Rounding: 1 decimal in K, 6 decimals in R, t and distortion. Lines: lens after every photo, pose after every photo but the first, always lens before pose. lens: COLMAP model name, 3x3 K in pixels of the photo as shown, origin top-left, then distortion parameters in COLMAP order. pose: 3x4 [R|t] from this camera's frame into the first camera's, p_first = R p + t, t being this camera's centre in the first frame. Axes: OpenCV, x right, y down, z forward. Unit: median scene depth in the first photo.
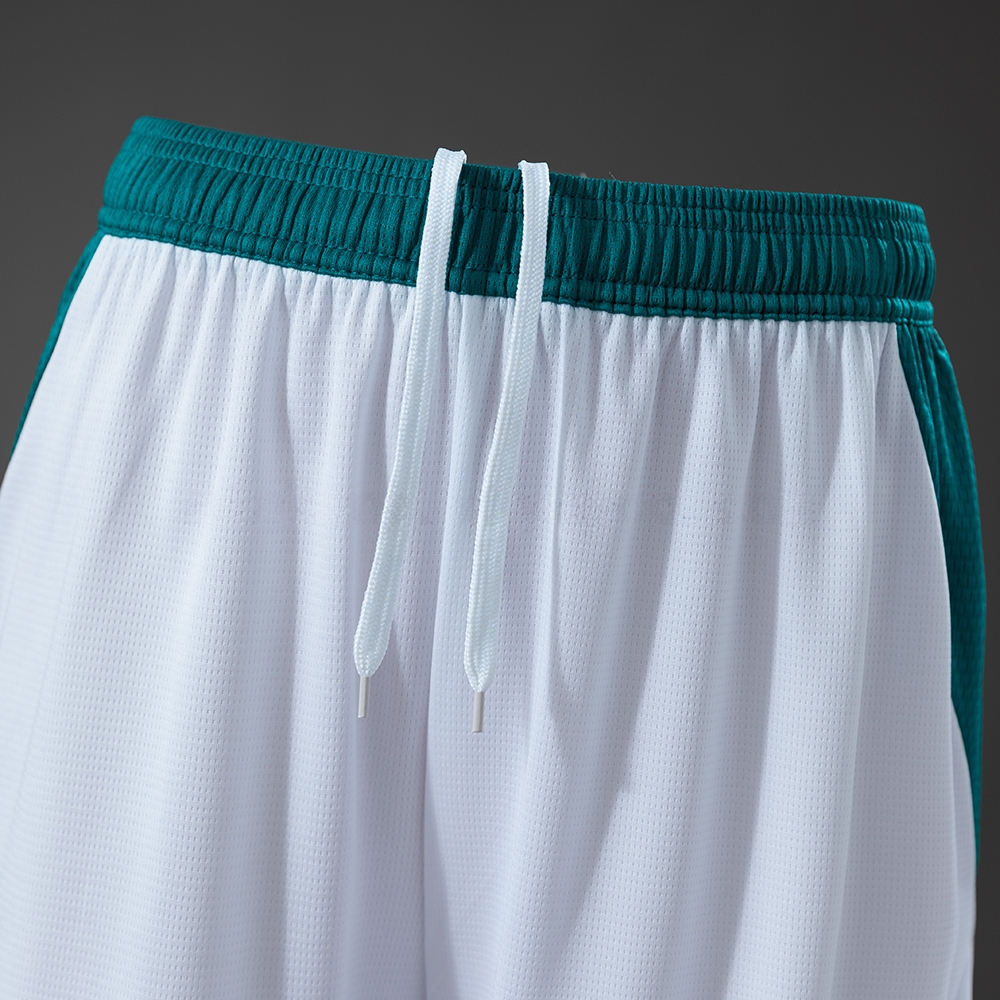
lens RADIAL K [[1643.2, 0, 499.0], [0, 1643.2, 498.4], [0, 0, 1]] dist [-0.018549, 0.000000]
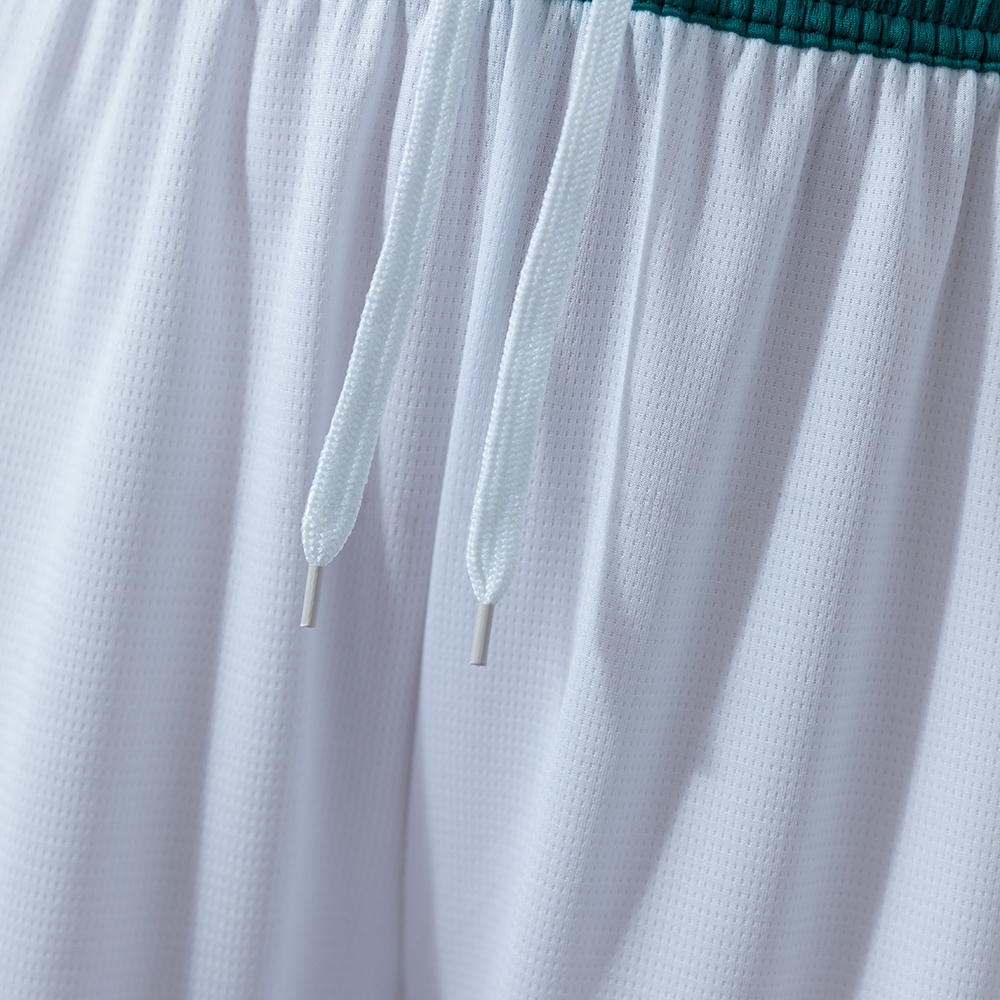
lens RADIAL K [[1864.1, 0, 499.9], [0, 1864.1, 502.7], [0, 0, 1]] dist [-0.029786, 0.000000]
pose [[0.993527, 0.086184, -0.074000, 0.042631], [-0.082178, 0.995067, 0.055576, 0.035004], [0.078425, -0.049135, 0.995708, 0.257313]]
